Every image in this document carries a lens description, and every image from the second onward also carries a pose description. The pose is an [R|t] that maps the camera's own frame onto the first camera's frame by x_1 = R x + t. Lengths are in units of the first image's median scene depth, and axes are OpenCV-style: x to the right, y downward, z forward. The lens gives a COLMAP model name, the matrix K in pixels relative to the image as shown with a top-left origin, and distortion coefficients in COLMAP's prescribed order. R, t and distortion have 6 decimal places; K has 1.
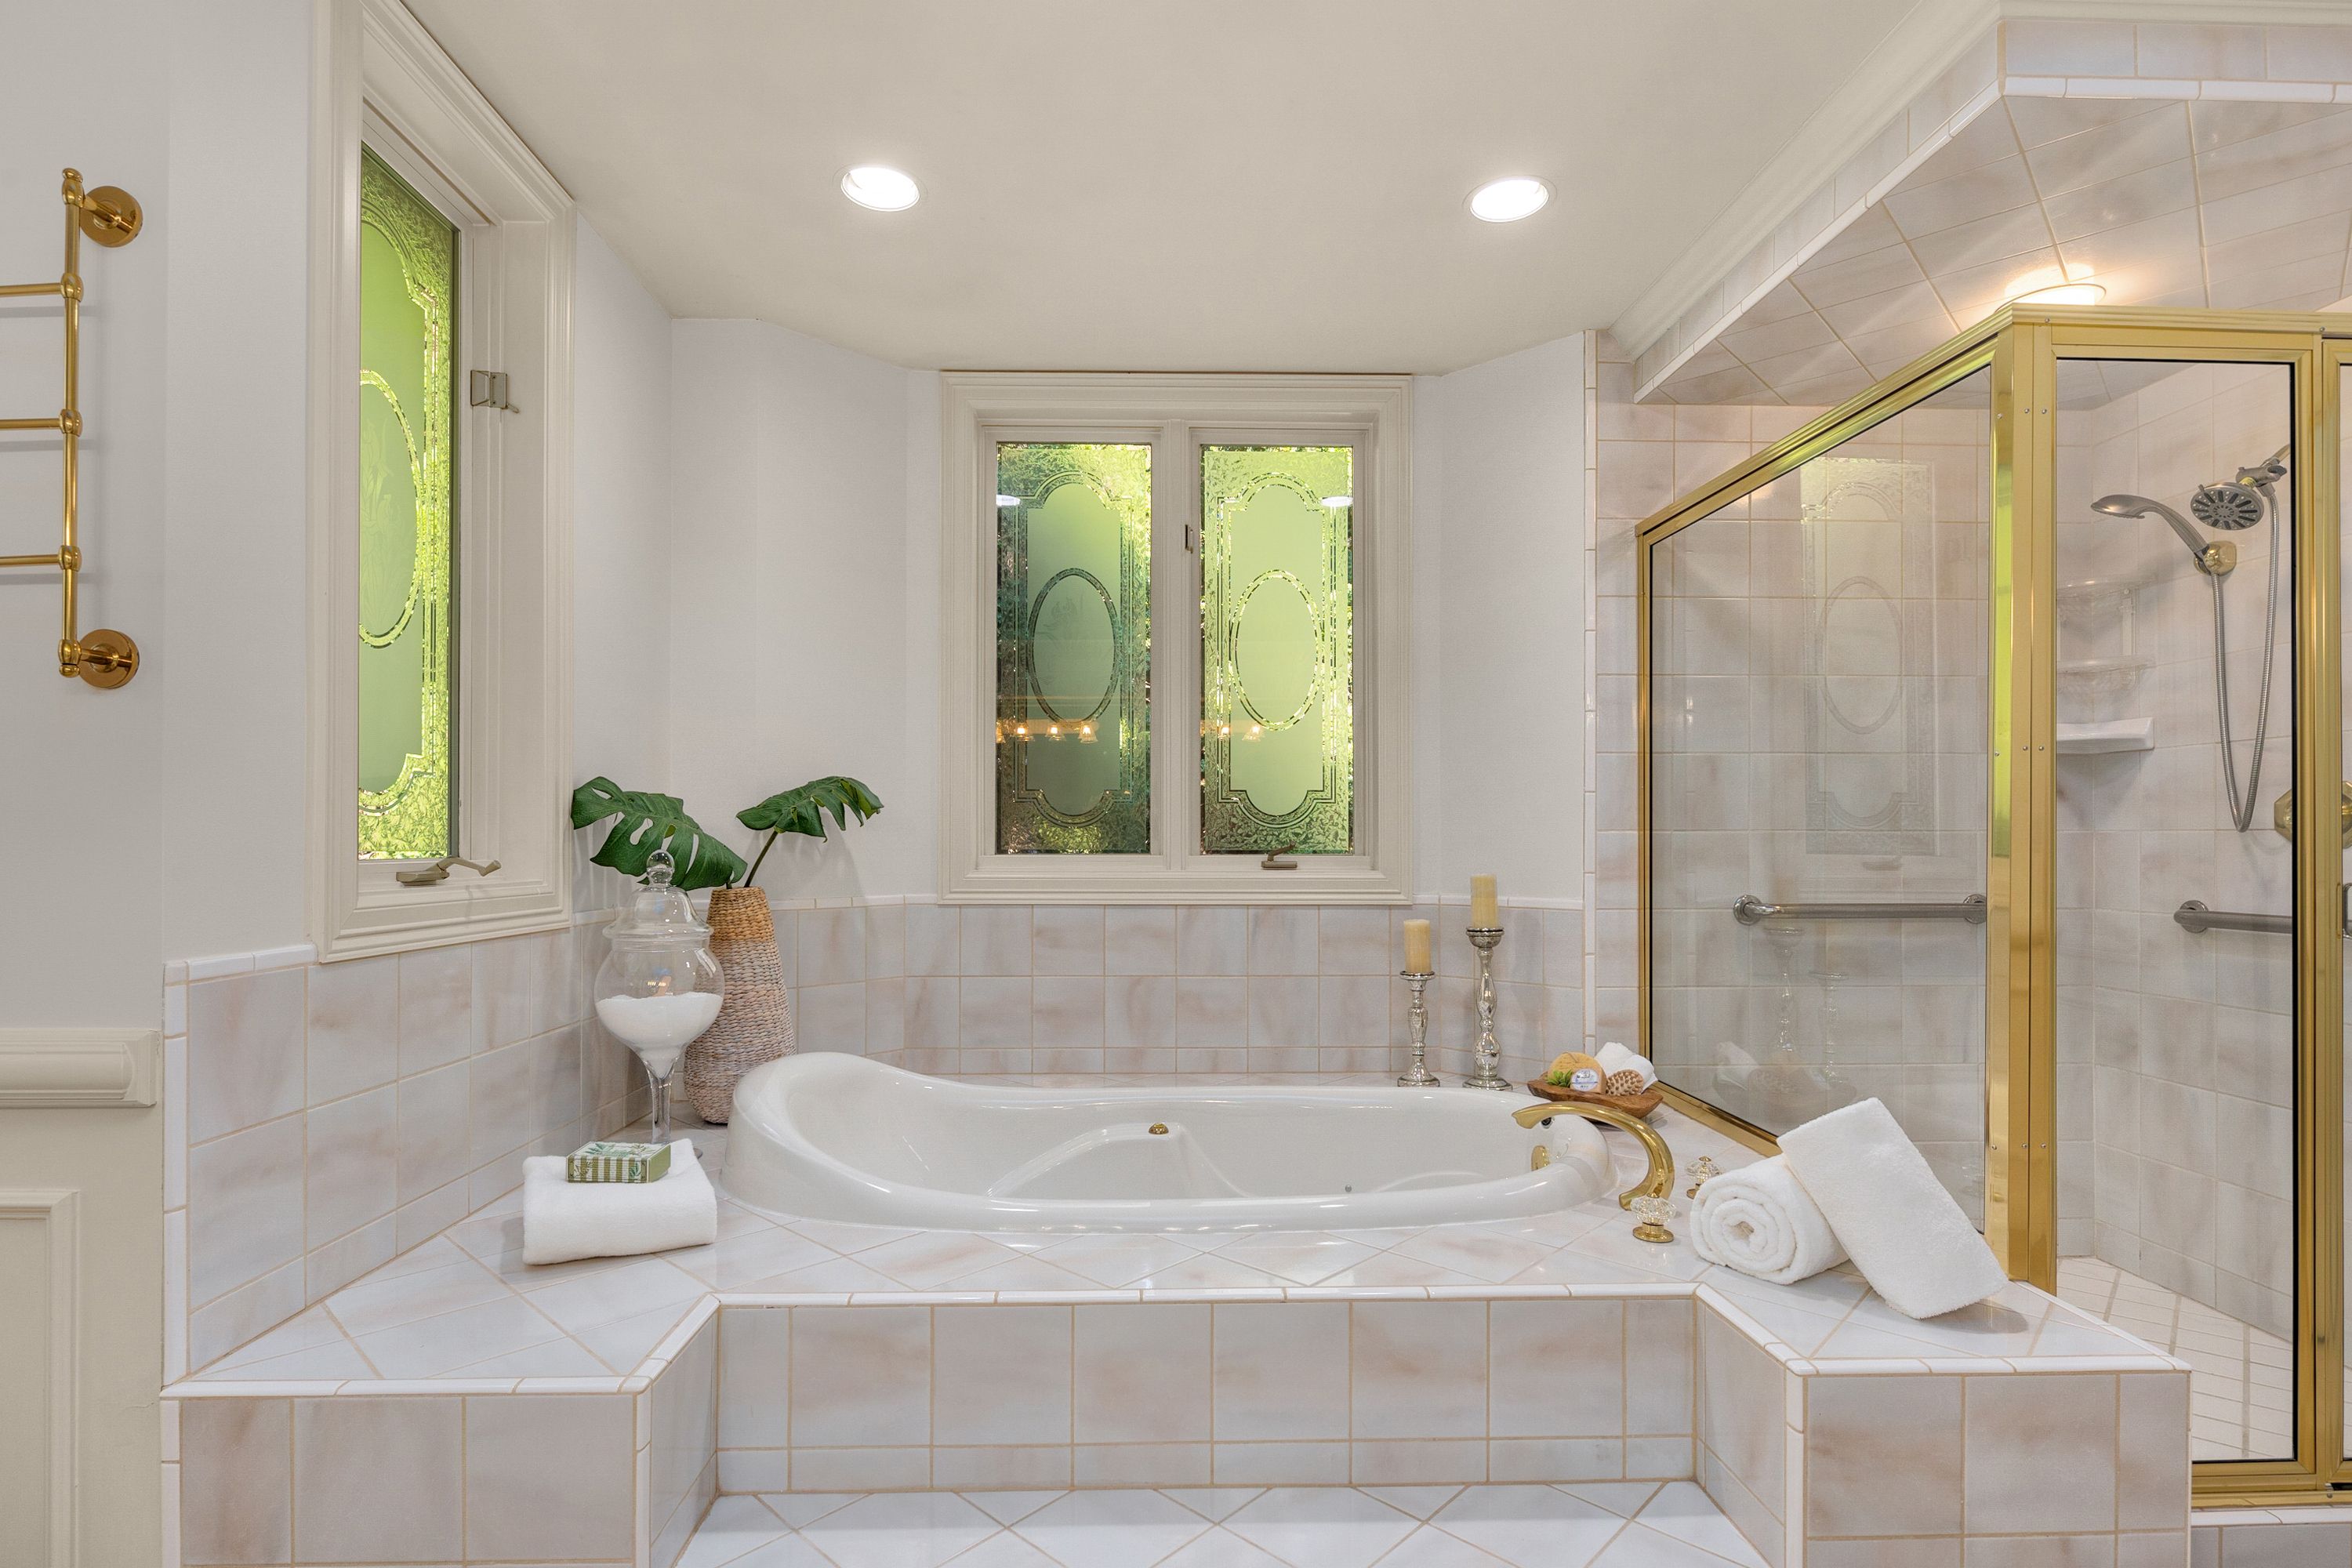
lens RADIAL K [[1176.7, 0, 1174.4], [0, 1176.7, 813.2], [0, 0, 1]] dist [0.000306, -0.000190]
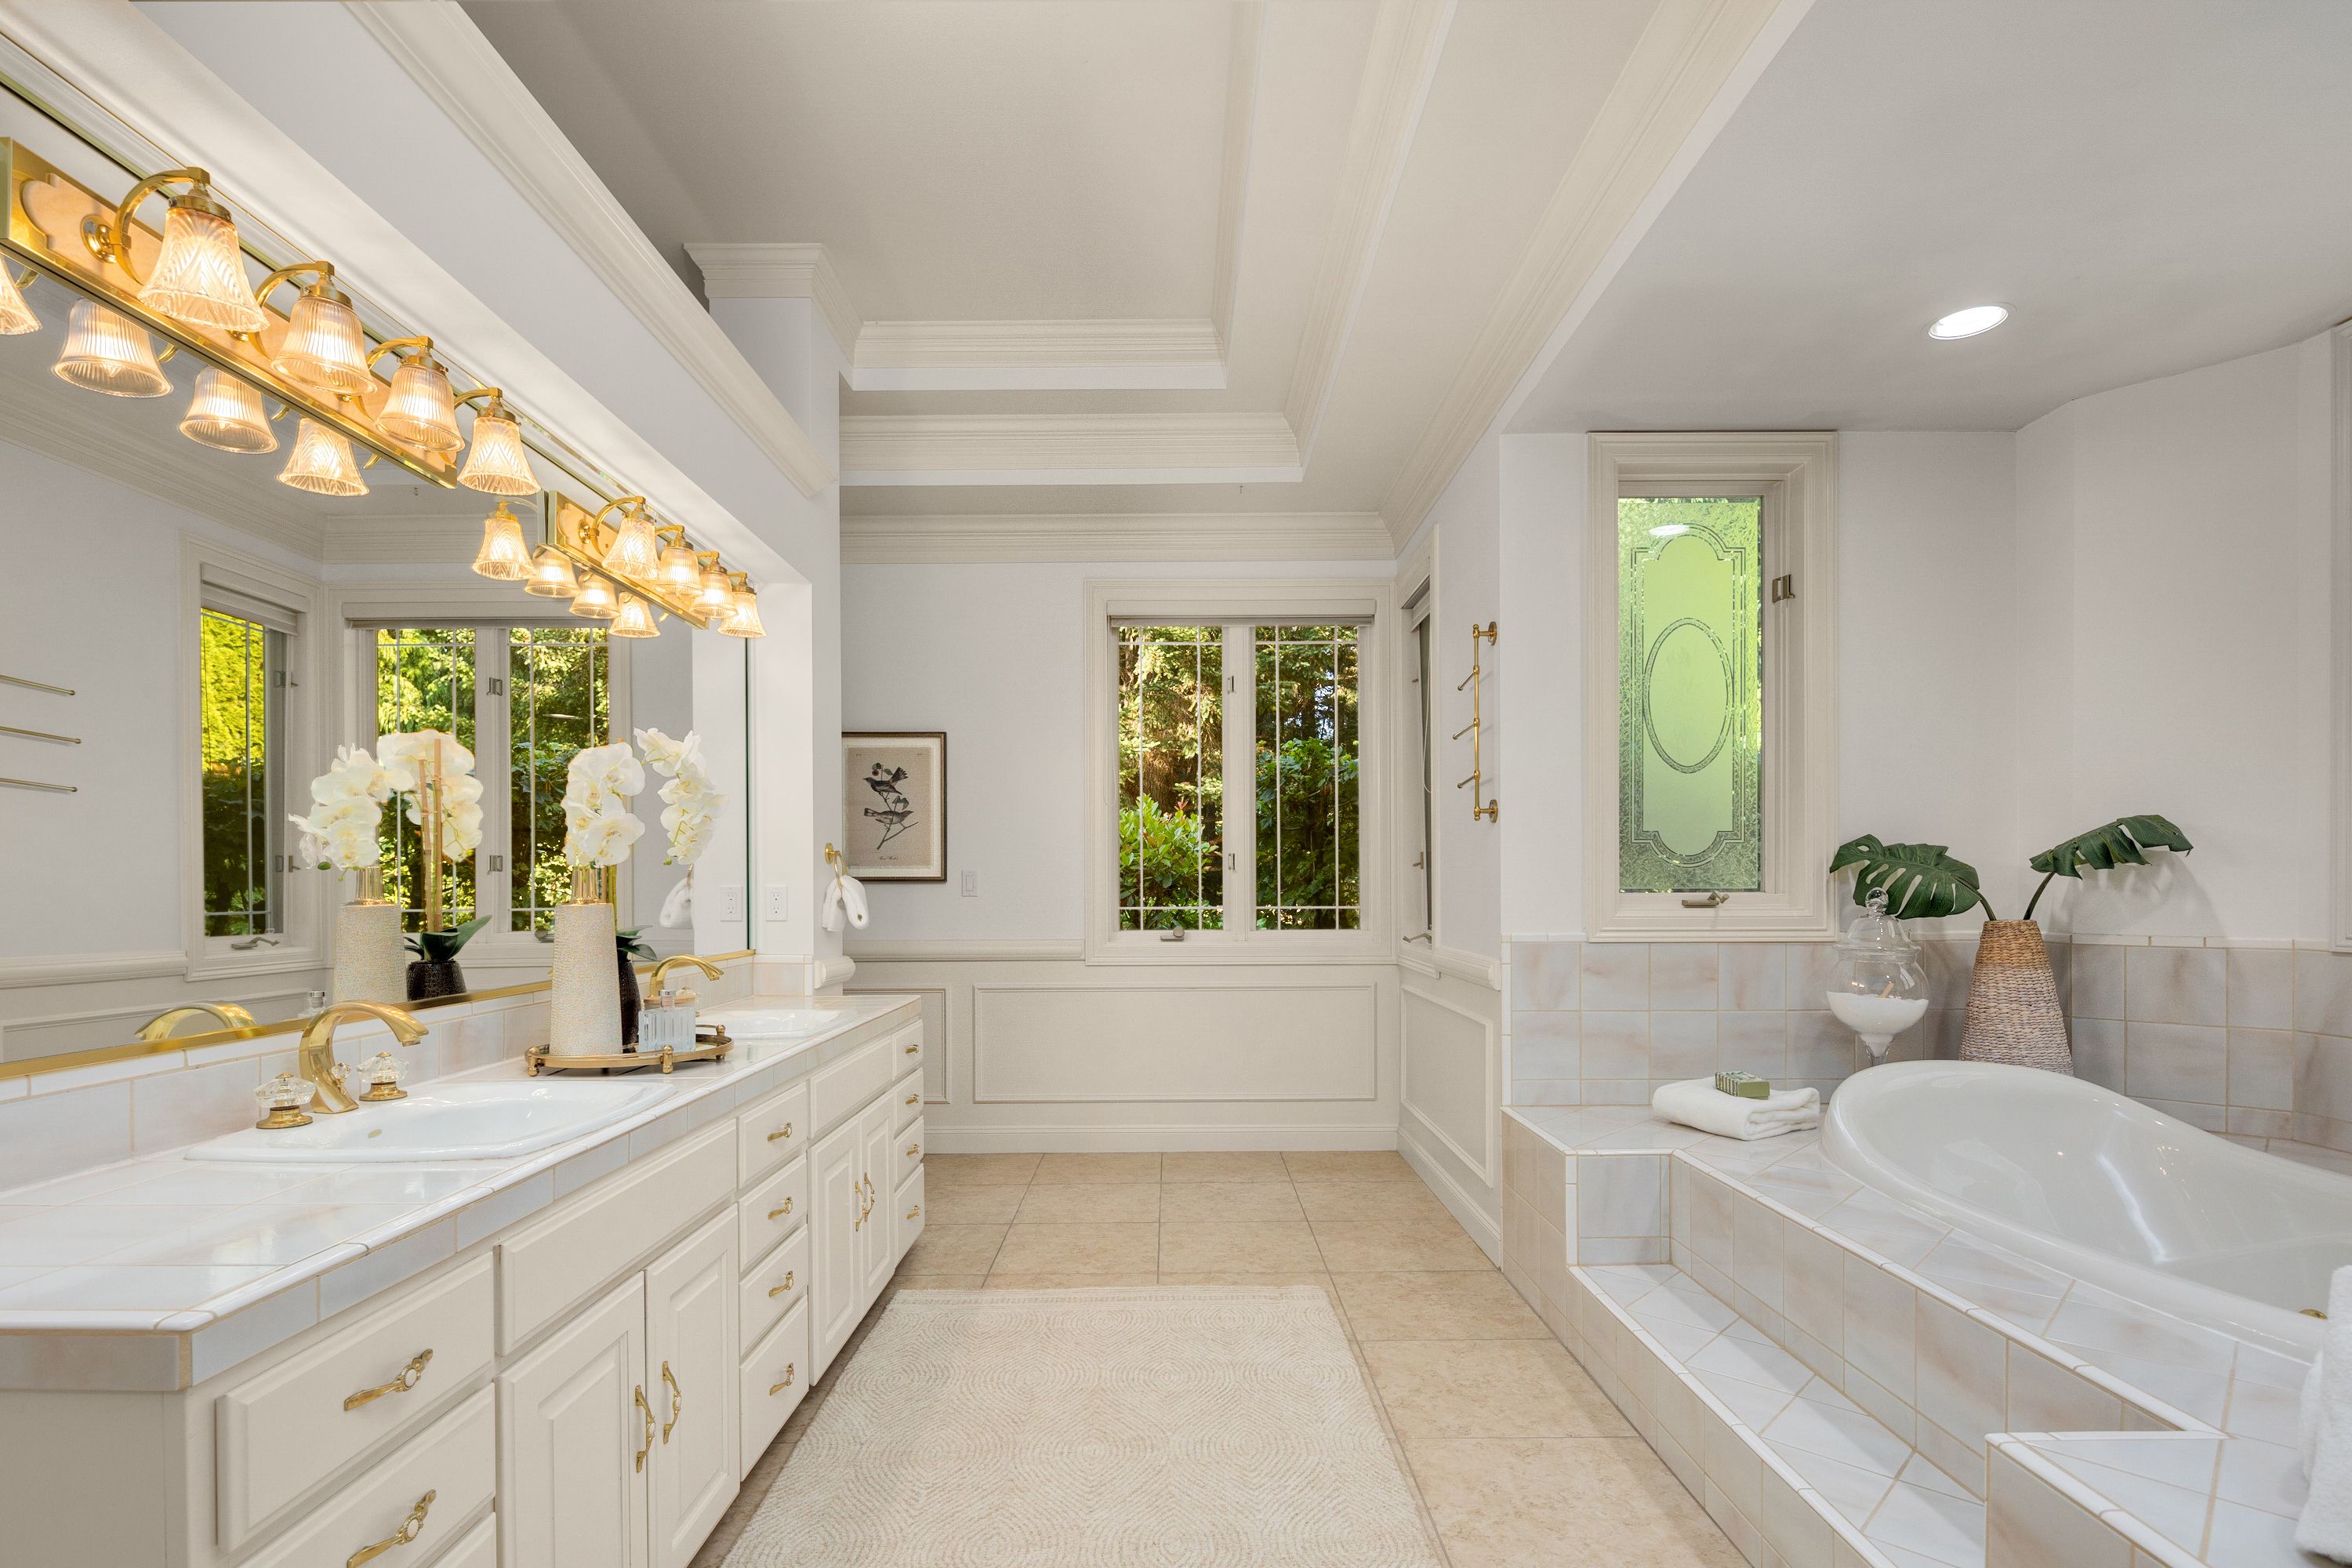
lens RADIAL K [[1162.8, 0, 1171.4], [0, 1162.8, 836.2], [0, 0, 1]] dist [0.001840, -0.000165]
pose [[-0.033574, -0.040693, -0.998607, 0.947794], [0.029350, 0.998700, -0.041683, 0.003627], [0.999005, -0.030709, -0.032336, 0.240832]]
